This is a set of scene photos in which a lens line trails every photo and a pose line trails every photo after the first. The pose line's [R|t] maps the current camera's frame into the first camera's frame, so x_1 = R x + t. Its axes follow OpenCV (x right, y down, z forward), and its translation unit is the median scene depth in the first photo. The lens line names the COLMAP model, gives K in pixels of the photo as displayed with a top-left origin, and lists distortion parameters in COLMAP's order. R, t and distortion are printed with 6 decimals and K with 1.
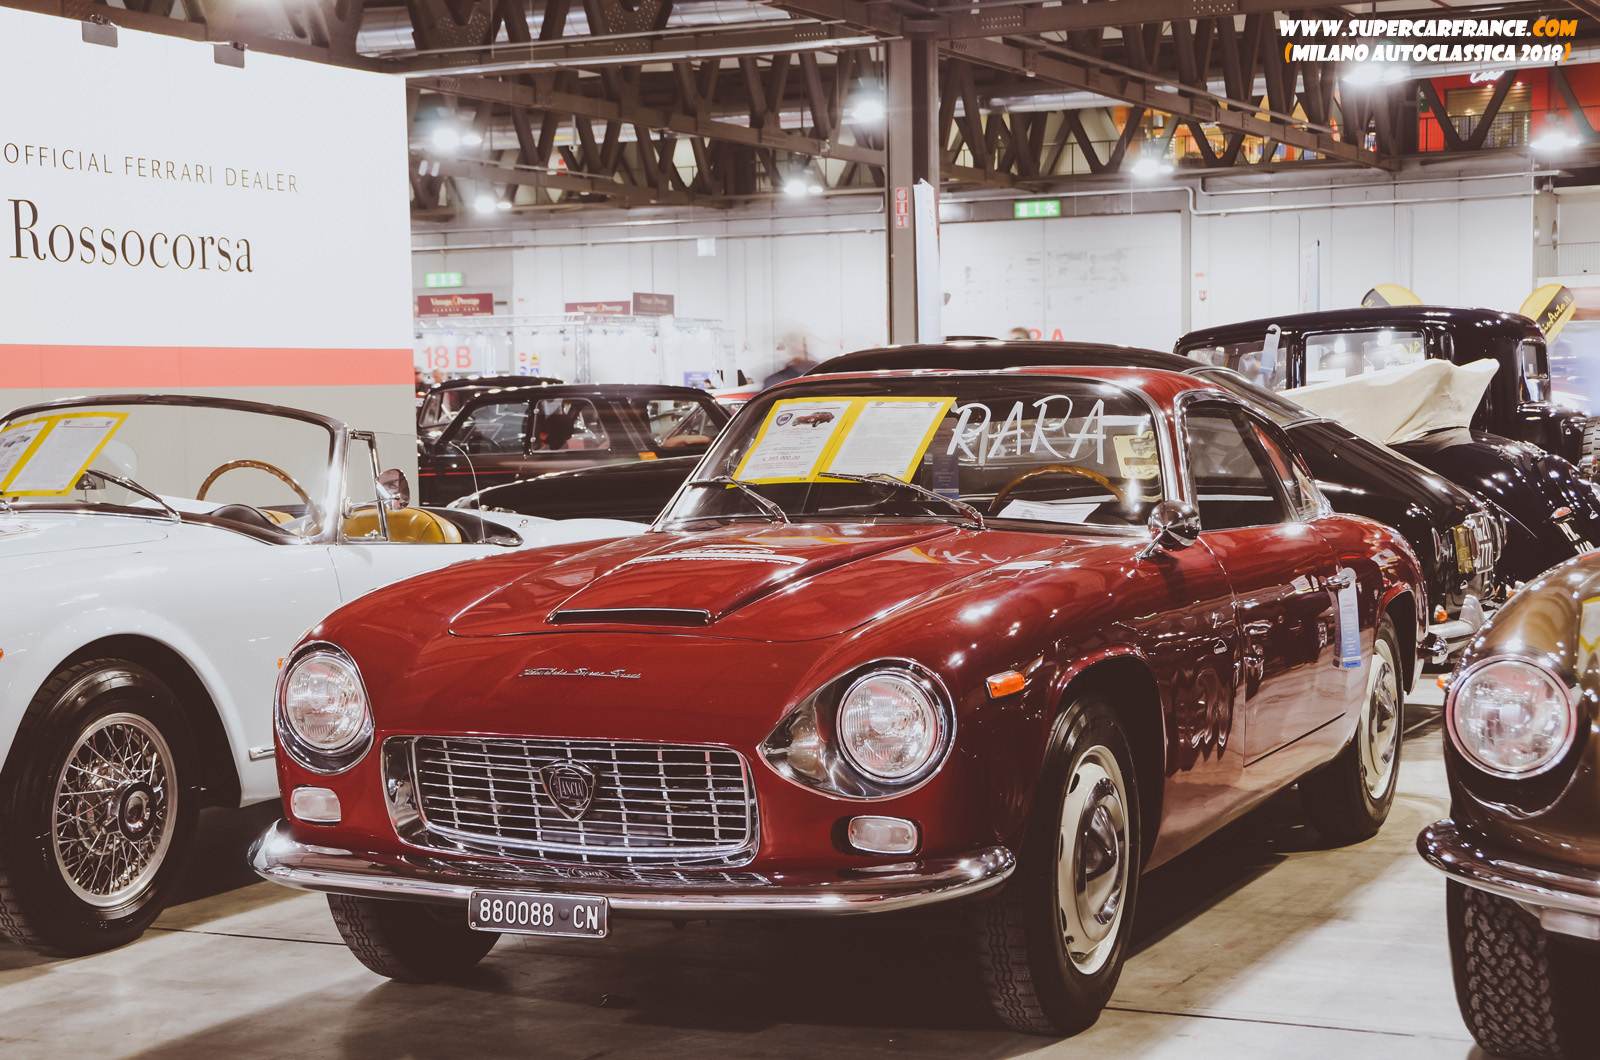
lens RADIAL K [[2740.9, 0, 799.0], [0, 2740.9, 582.5], [0, 0, 1]] dist [0.134585, 0.211679]
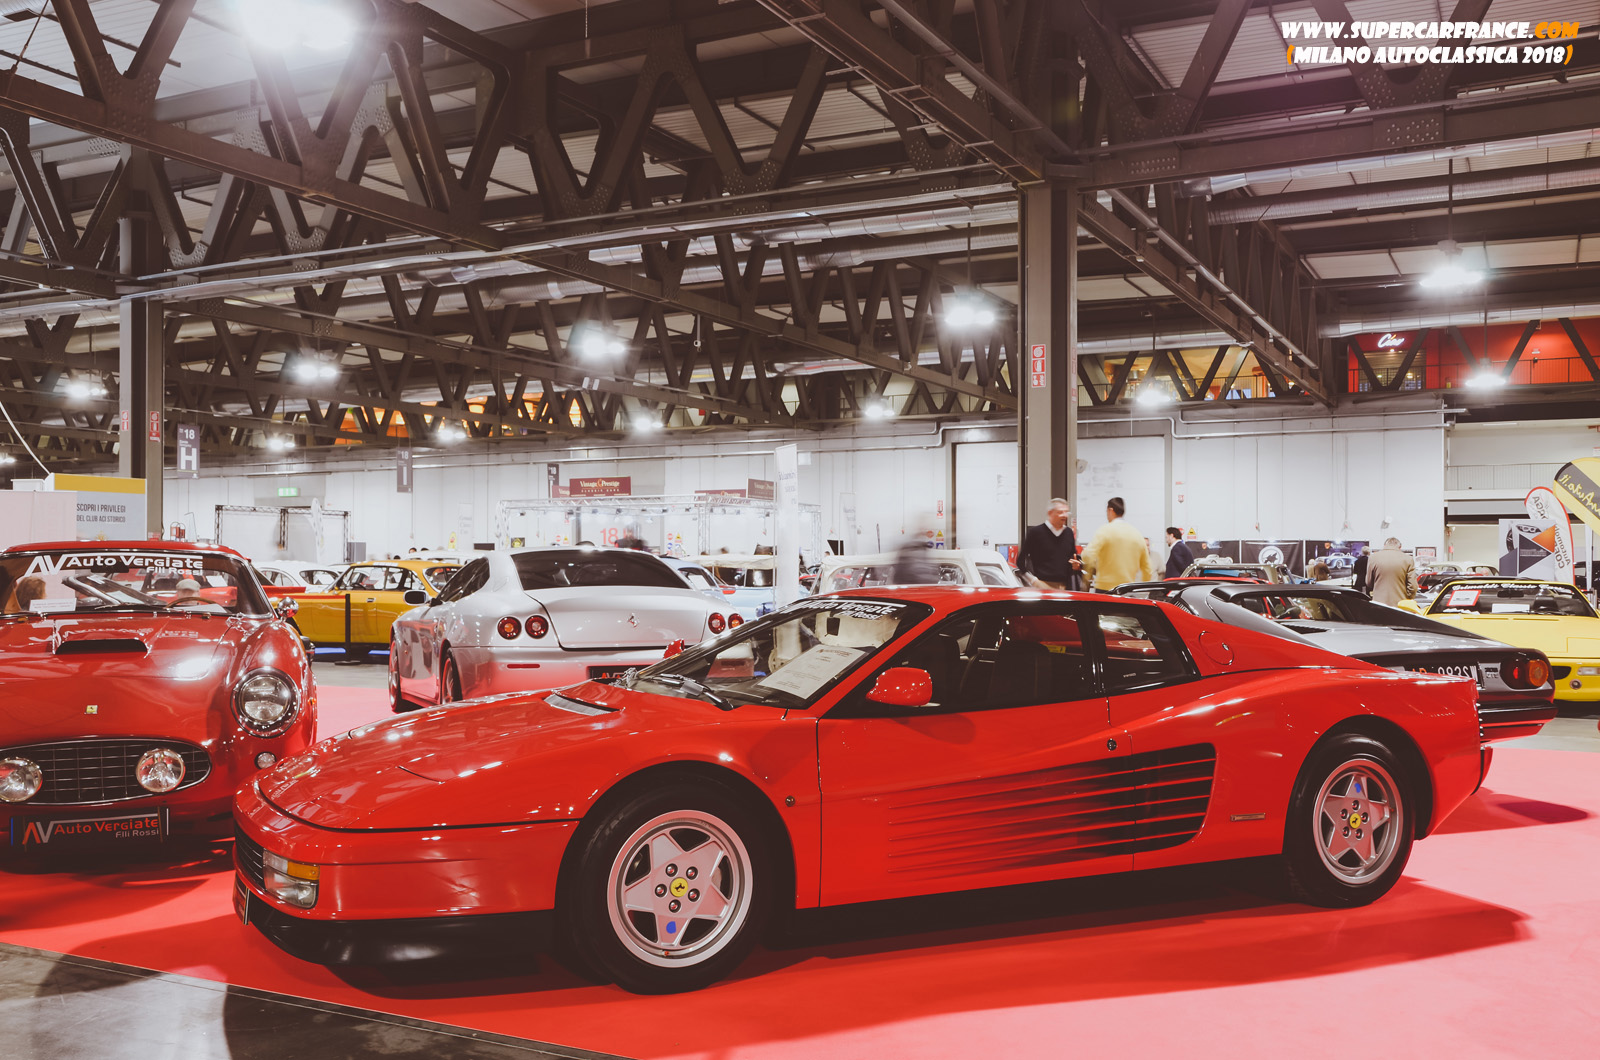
lens RADIAL K [[1451.6, 0, 797.0], [0, 1451.6, 573.1], [0, 0, 1]] dist [-0.033324, 0.018344]
pose [[0.999367, 0.019877, -0.029502, -0.016778], [-0.021728, 0.997725, -0.063820, -0.021106], [0.028166, 0.064420, 0.997525, 0.316273]]
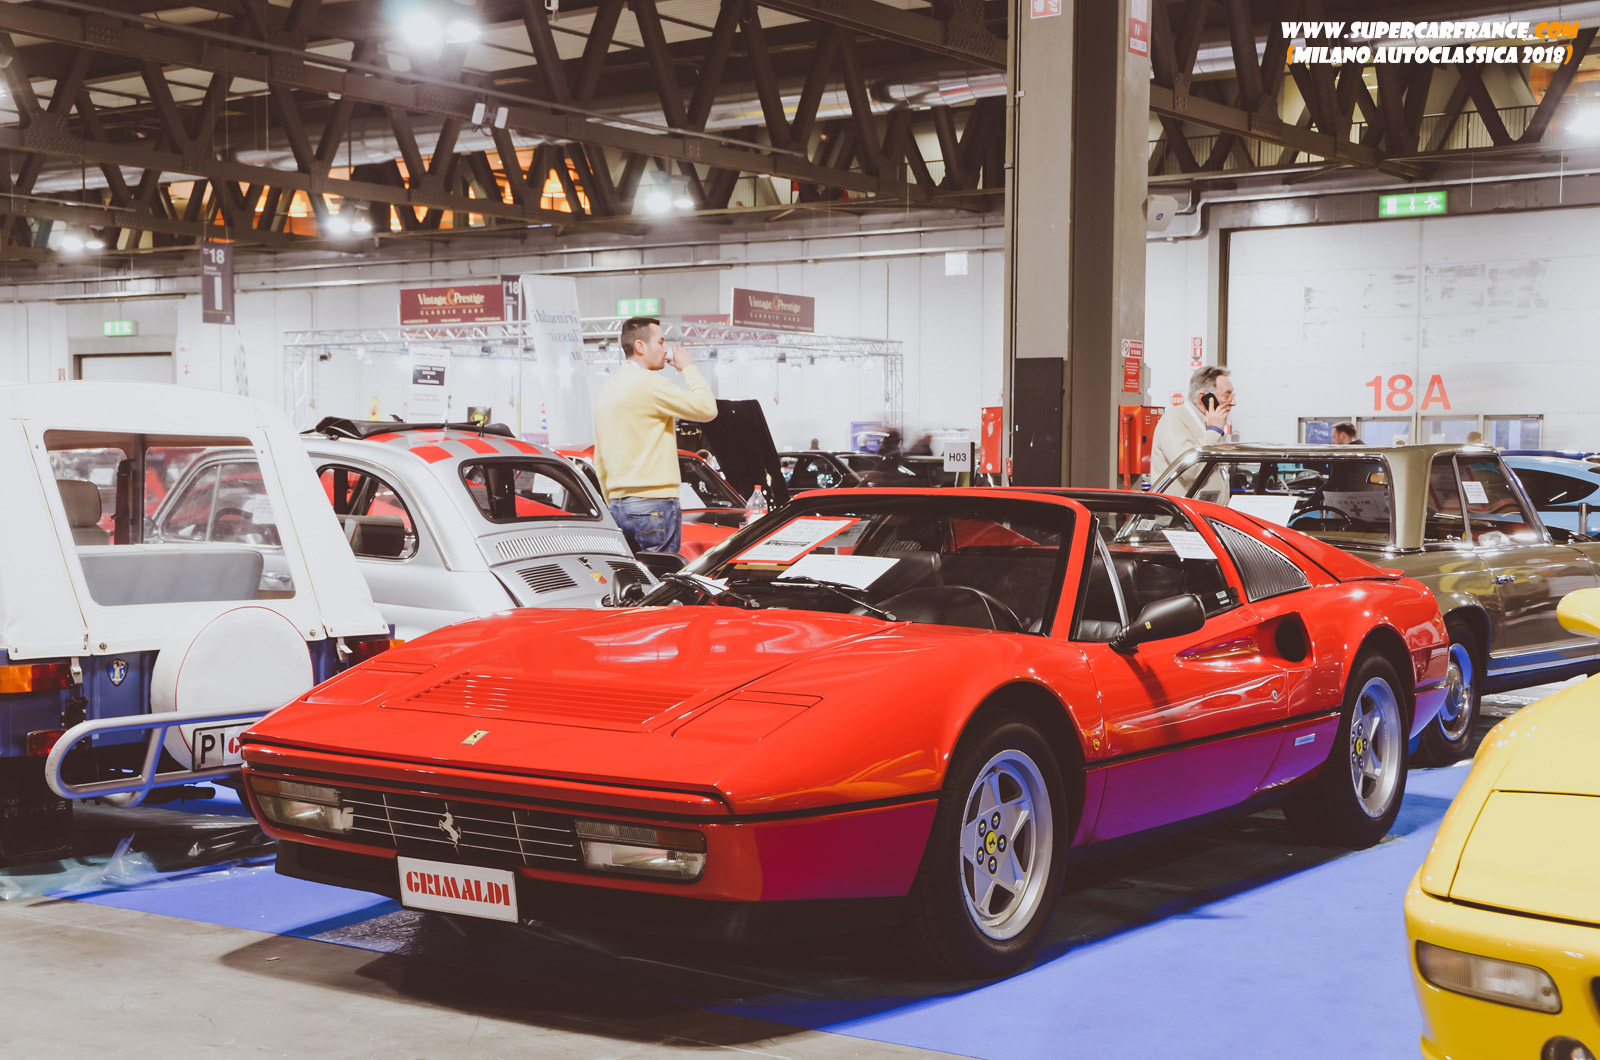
lens RADIAL K [[2273.4, 0, 799.3], [0, 2273.4, 563.6], [0, 0, 1]] dist [0.120948, 0.087004]
pose [[0.985304, 0.031306, -0.167917, 0.035956], [-0.034904, 0.999219, -0.018516, -0.029265], [0.167206, 0.024105, 0.985627, 0.420784]]
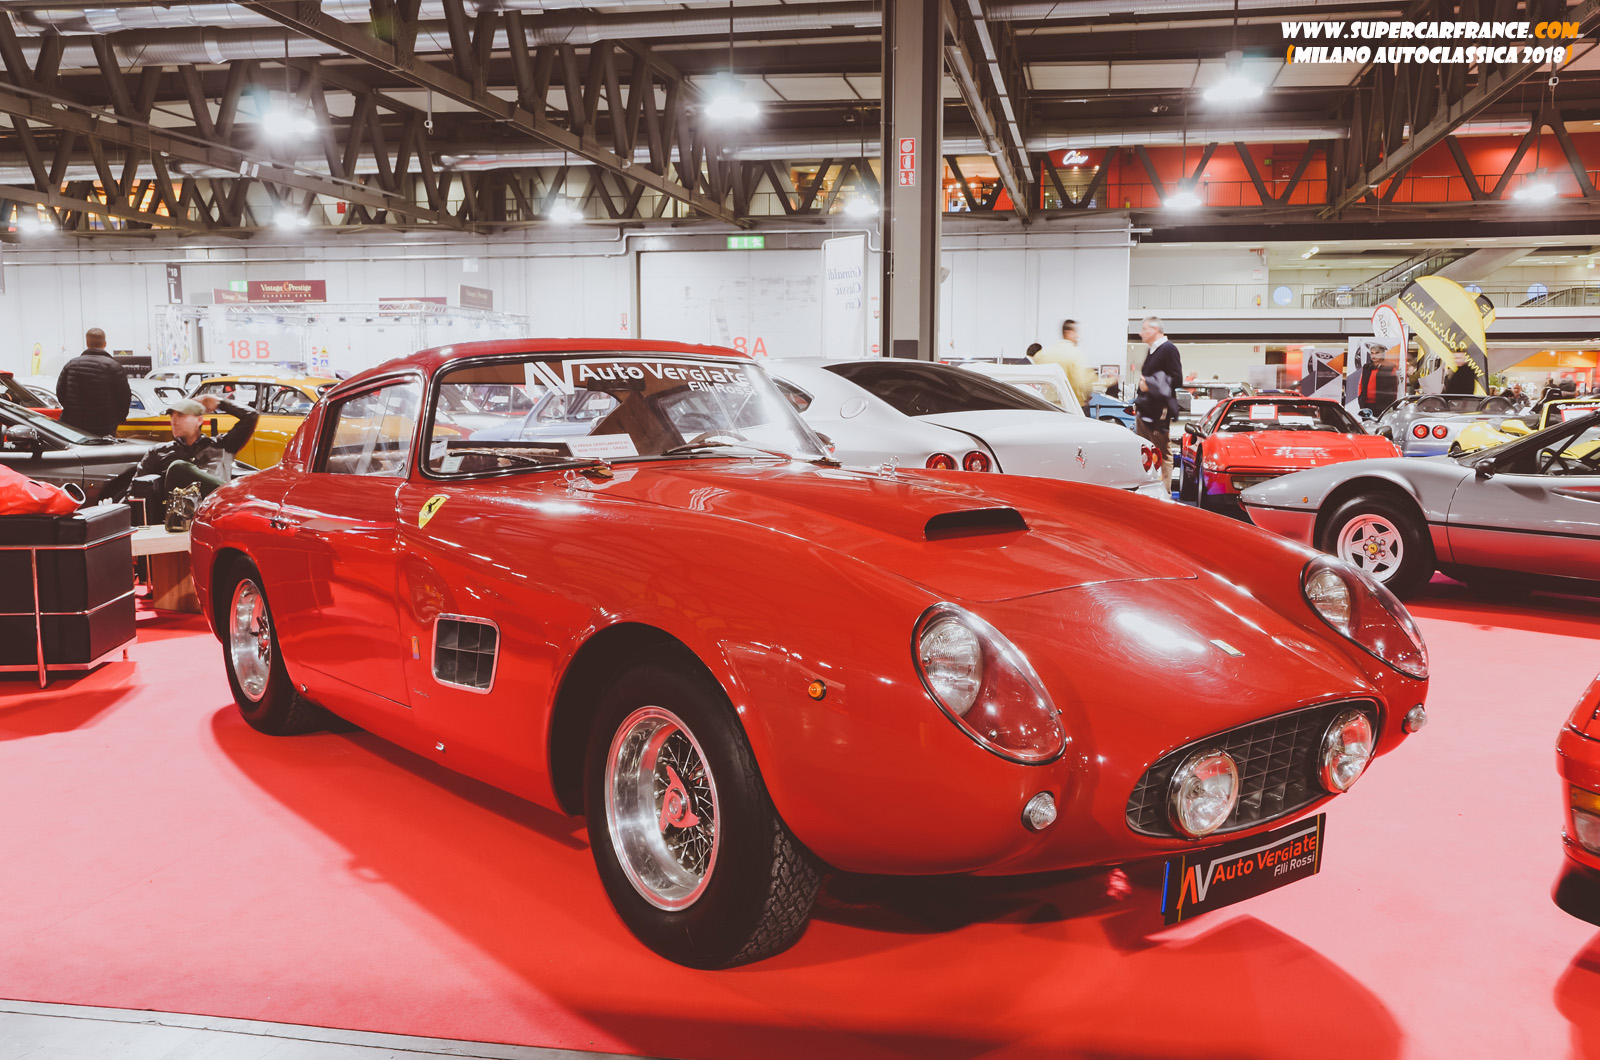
lens RADIAL K [[1475.3, 0, 811.2], [0, 1475.3, 575.5], [0, 0, 1]] dist [-0.031361, 0.071497]
pose [[0.966135, -0.013382, 0.257691, -0.065784], [-0.001412, 0.998365, 0.057137, -0.022041], [-0.258035, -0.055566, 0.964536, 0.345684]]
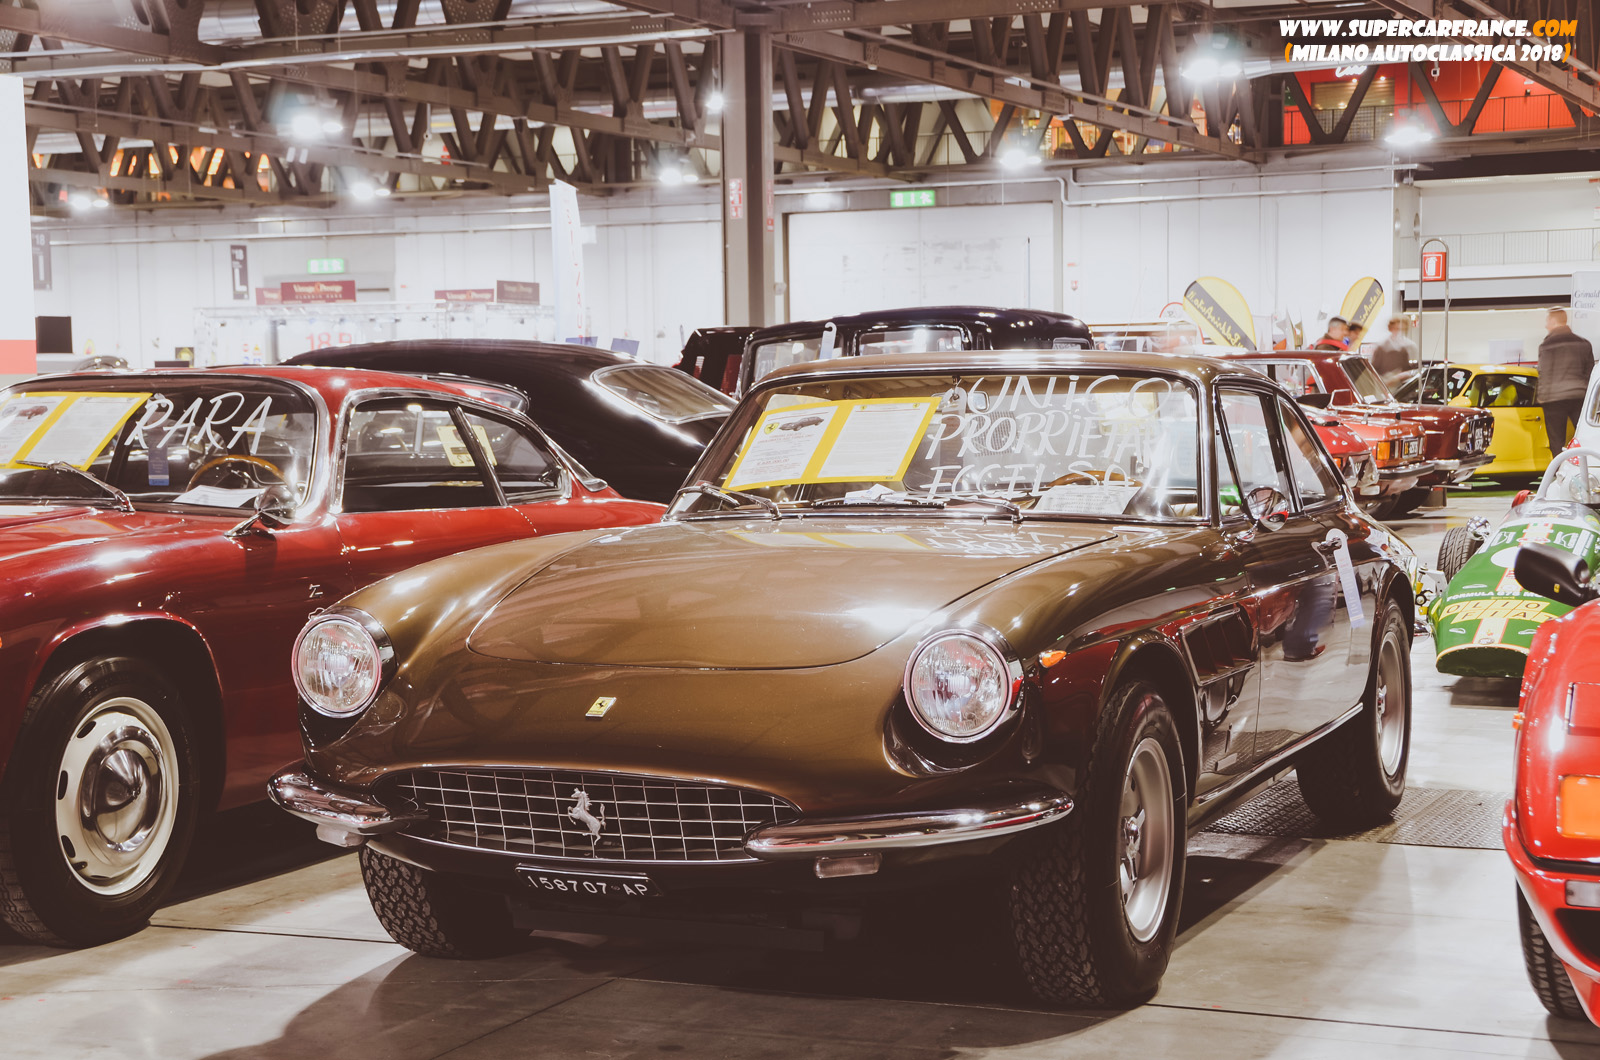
lens RADIAL K [[2745.6, 0, 800.5], [0, 2745.6, 587.2], [0, 0, 1]] dist [0.143544, 0.124828]
pose [[0.999704, 0.000340, 0.024341, 0.022252], [-0.000495, 0.999980, 0.006364, 0.000326], [-0.024338, -0.006374, 0.999683, -0.010530]]
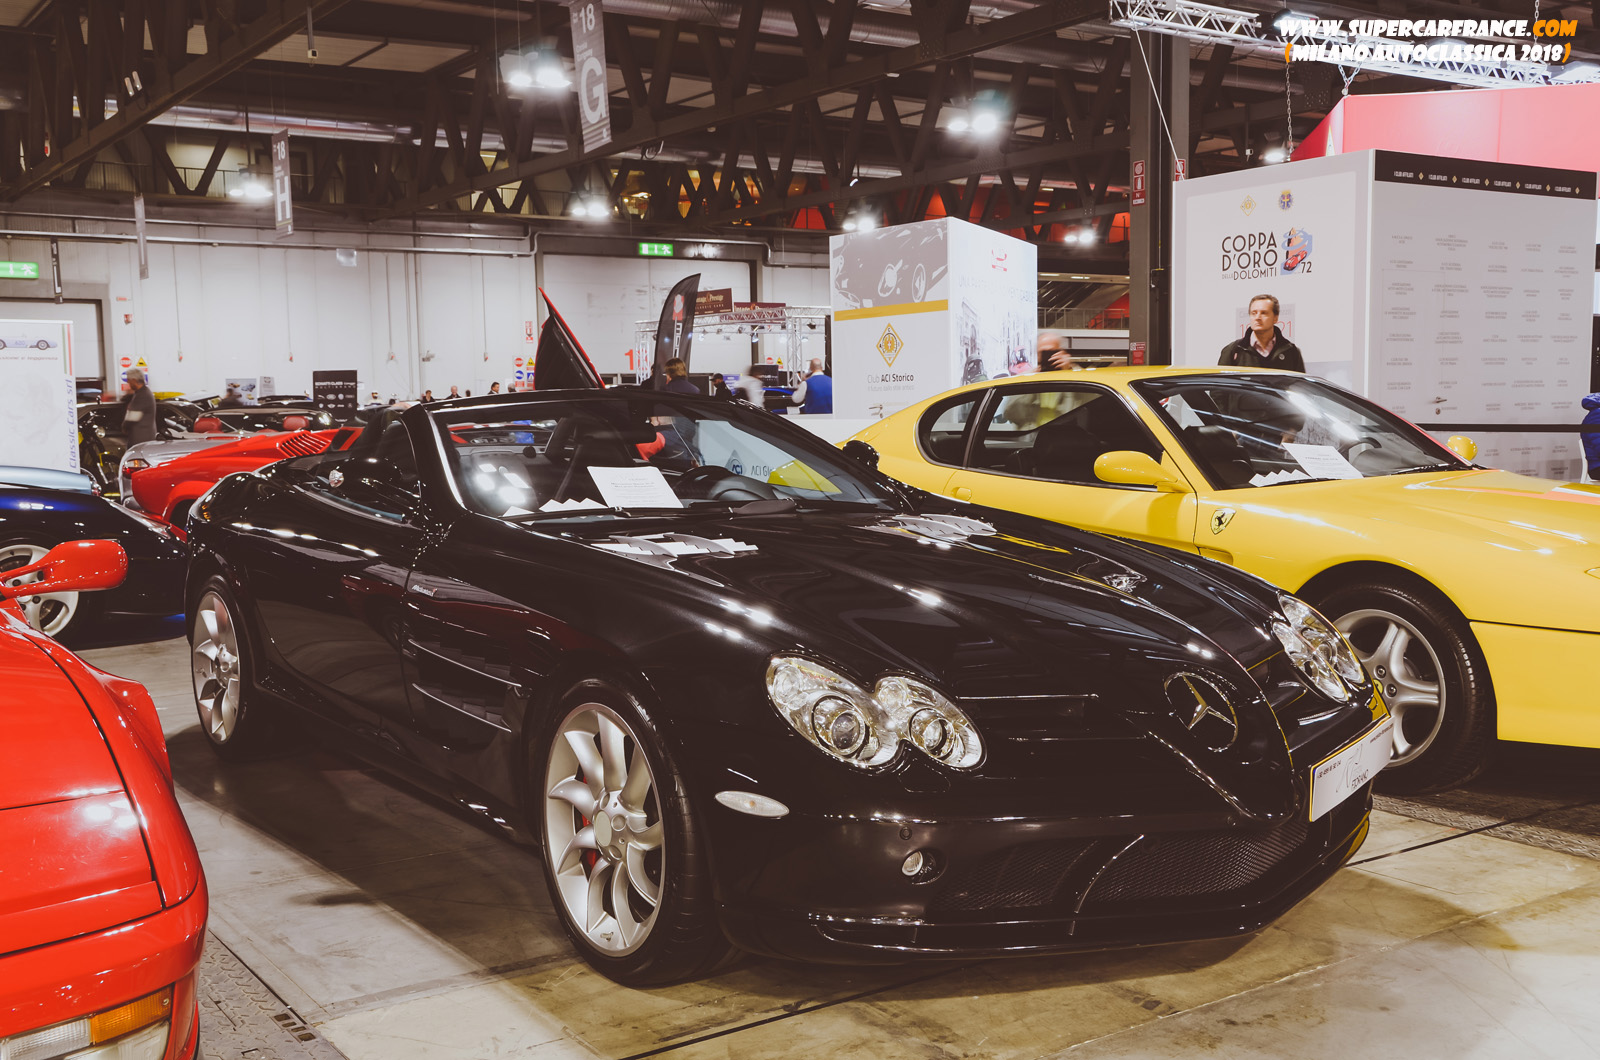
lens RADIAL K [[1617.1, 0, 800.0], [0, 1617.1, 530.0], [0, 0, 1]] dist [0.057877, 0.007418]
pose [[0.496719, -0.069012, 0.865163, -0.534654], [0.063000, 0.997071, 0.043363, -0.042618], [-0.865622, 0.032966, 0.499612, 0.632475]]
